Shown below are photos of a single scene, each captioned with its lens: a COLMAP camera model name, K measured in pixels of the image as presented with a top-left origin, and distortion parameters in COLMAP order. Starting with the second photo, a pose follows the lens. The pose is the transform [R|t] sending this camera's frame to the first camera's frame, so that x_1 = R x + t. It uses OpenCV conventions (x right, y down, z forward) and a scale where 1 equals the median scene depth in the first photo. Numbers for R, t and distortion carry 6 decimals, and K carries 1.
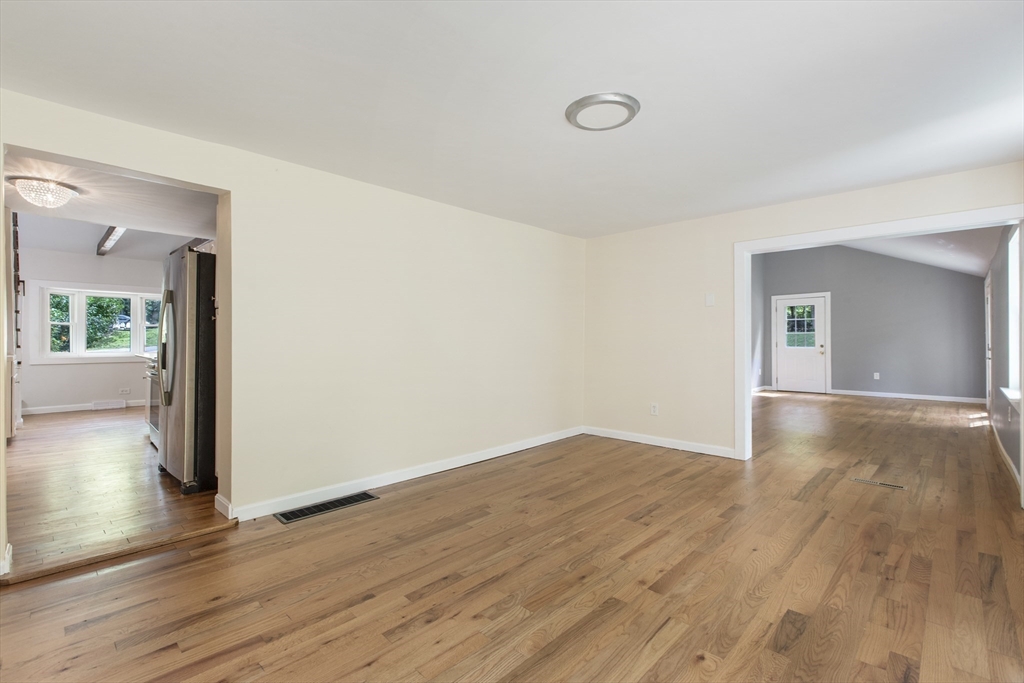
lens RADIAL K [[462.7, 0, 507.1], [0, 462.7, 339.3], [0, 0, 1]] dist [0.003171, -0.000342]
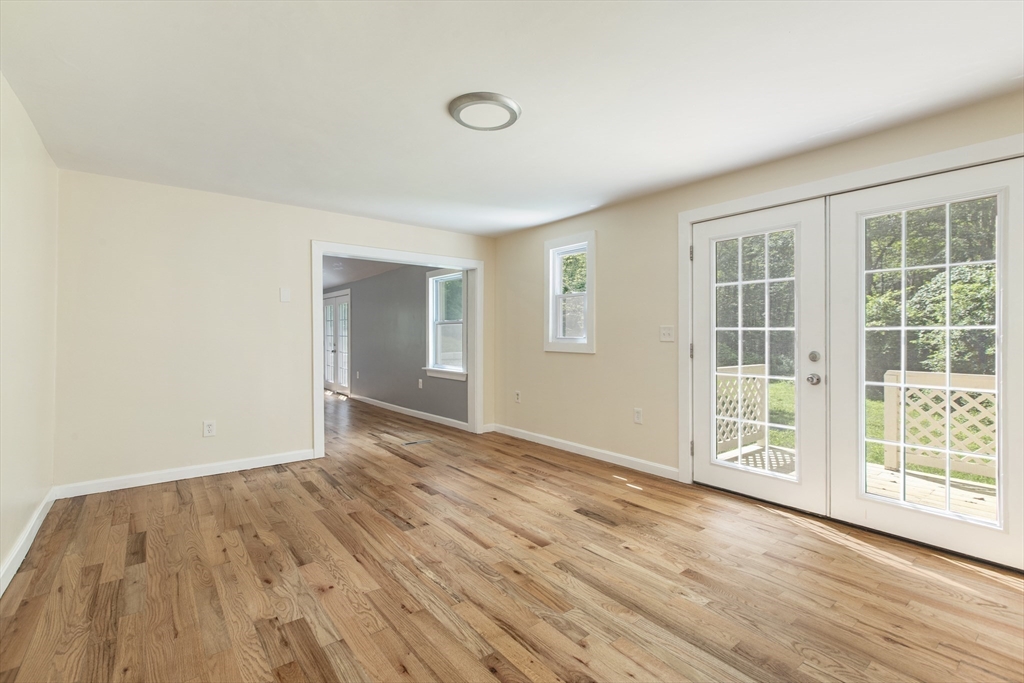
lens RADIAL K [[462.7, 0, 519.6], [0, 462.7, 341.5], [0, 0, 1]] dist [0.003171, -0.000342]
pose [[0.118511, -0.006843, 0.992929, -0.781085], [0.000604, 0.999977, 0.006820, 0.006588], [-0.992953, -0.000208, 0.118512, 0.824156]]
